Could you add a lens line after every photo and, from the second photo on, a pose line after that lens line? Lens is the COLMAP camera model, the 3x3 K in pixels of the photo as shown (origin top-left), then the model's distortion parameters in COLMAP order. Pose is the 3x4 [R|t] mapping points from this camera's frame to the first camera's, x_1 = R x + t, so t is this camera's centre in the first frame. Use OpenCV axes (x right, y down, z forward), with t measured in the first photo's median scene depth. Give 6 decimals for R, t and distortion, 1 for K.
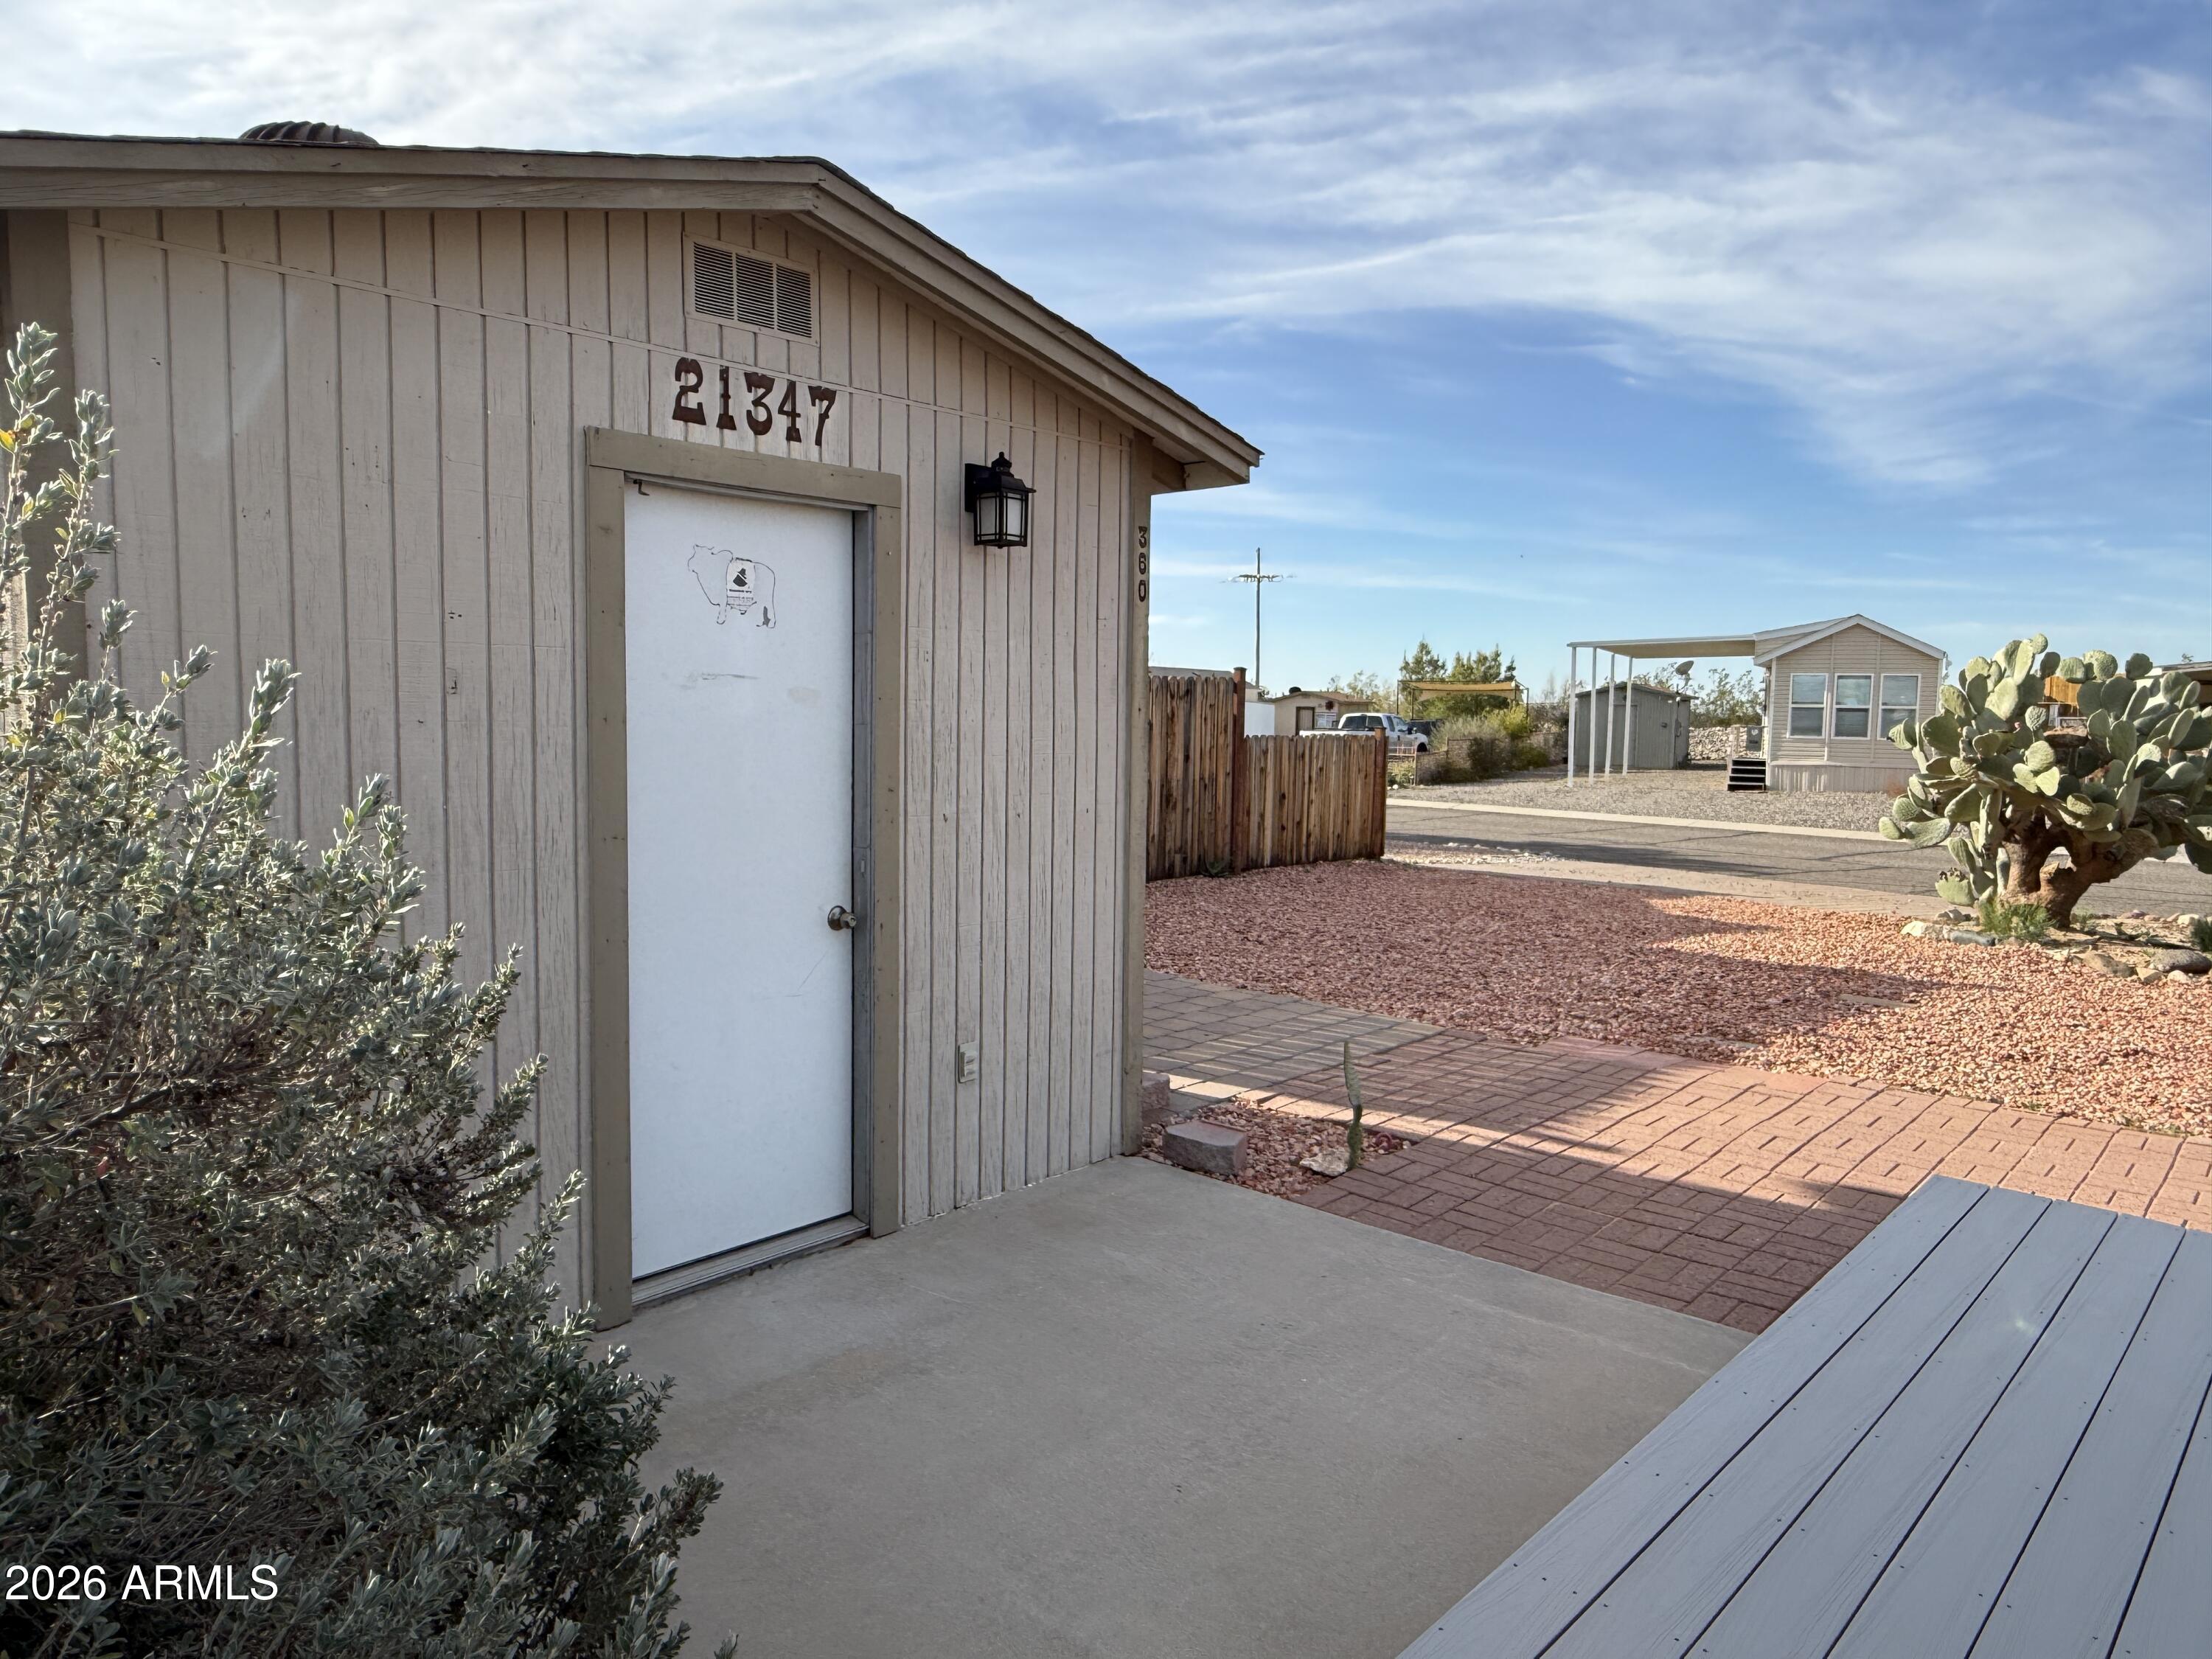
lens RADIAL K [[1459.2, 0, 1060.0], [0, 1459.2, 766.7], [0, 0, 1]] dist [-0.002994, 0.004214]
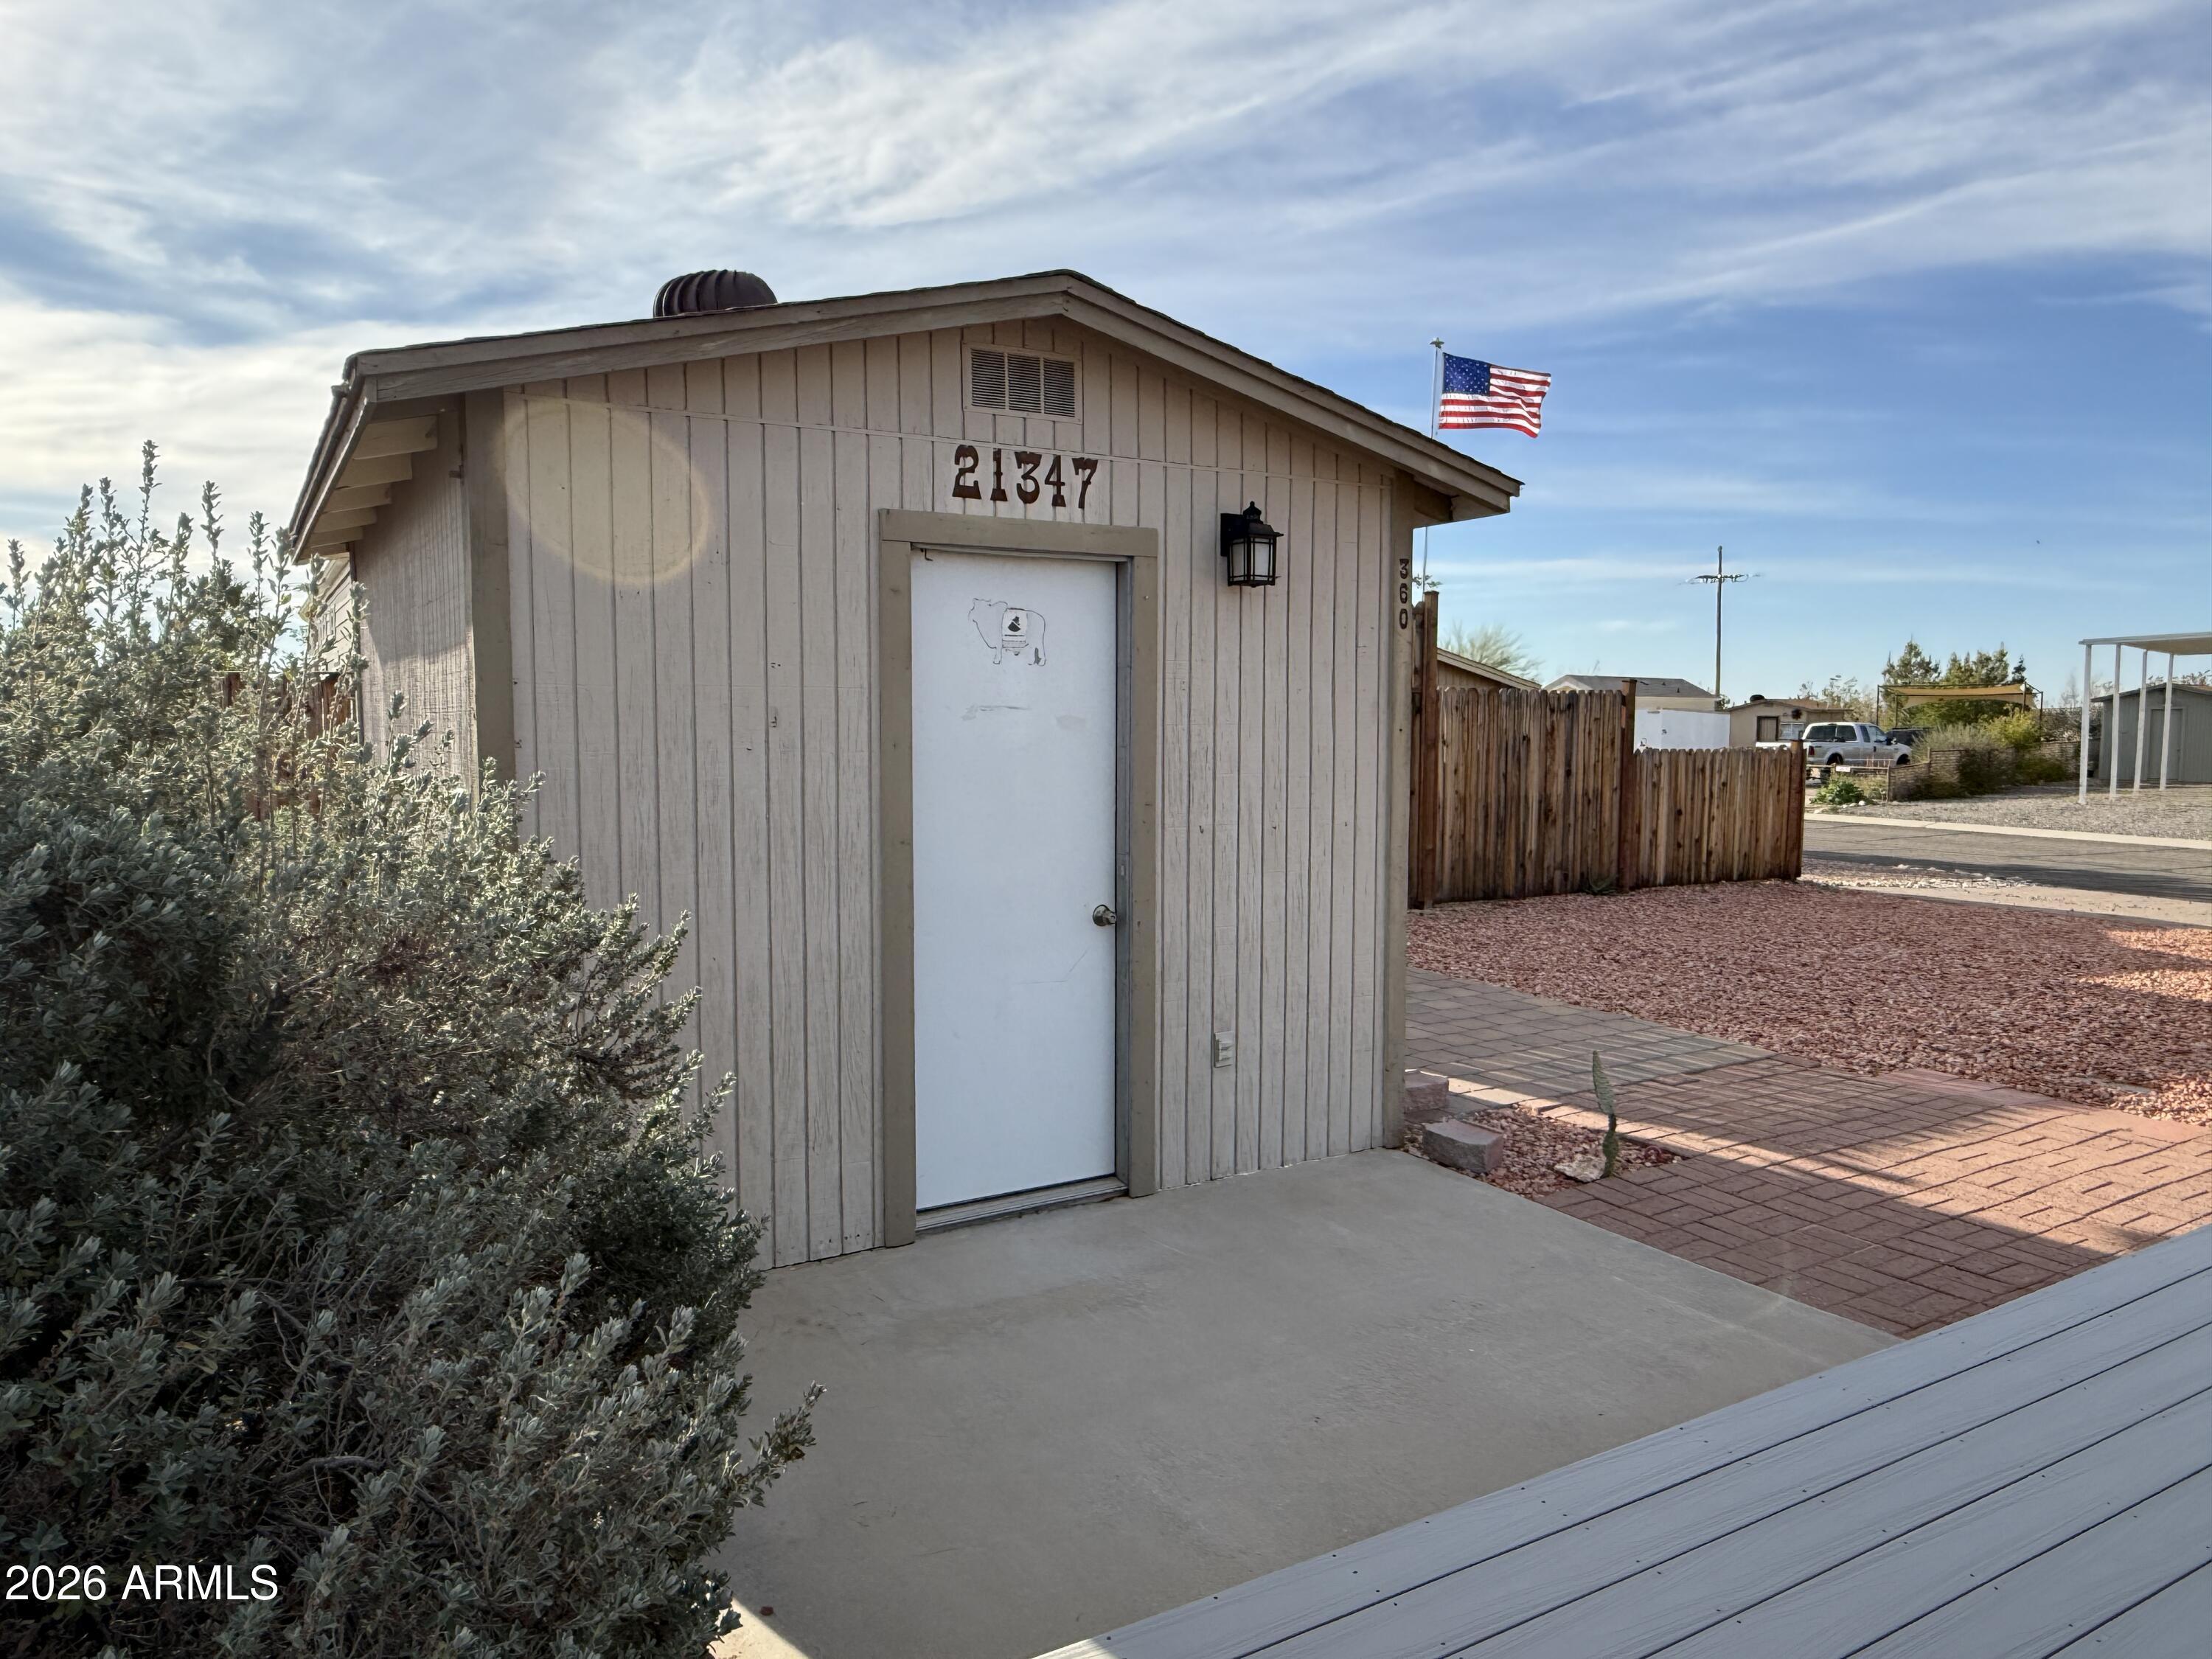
lens RADIAL K [[1459.2, 0, 1072.3], [0, 1459.2, 751.5], [0, 0, 1]] dist [-0.002994, 0.004214]
pose [[0.954605, -0.005945, -0.297816, 0.141499], [0.000108, 0.999808, -0.019612, -0.002617], [0.297875, 0.018690, 0.954422, -0.090139]]
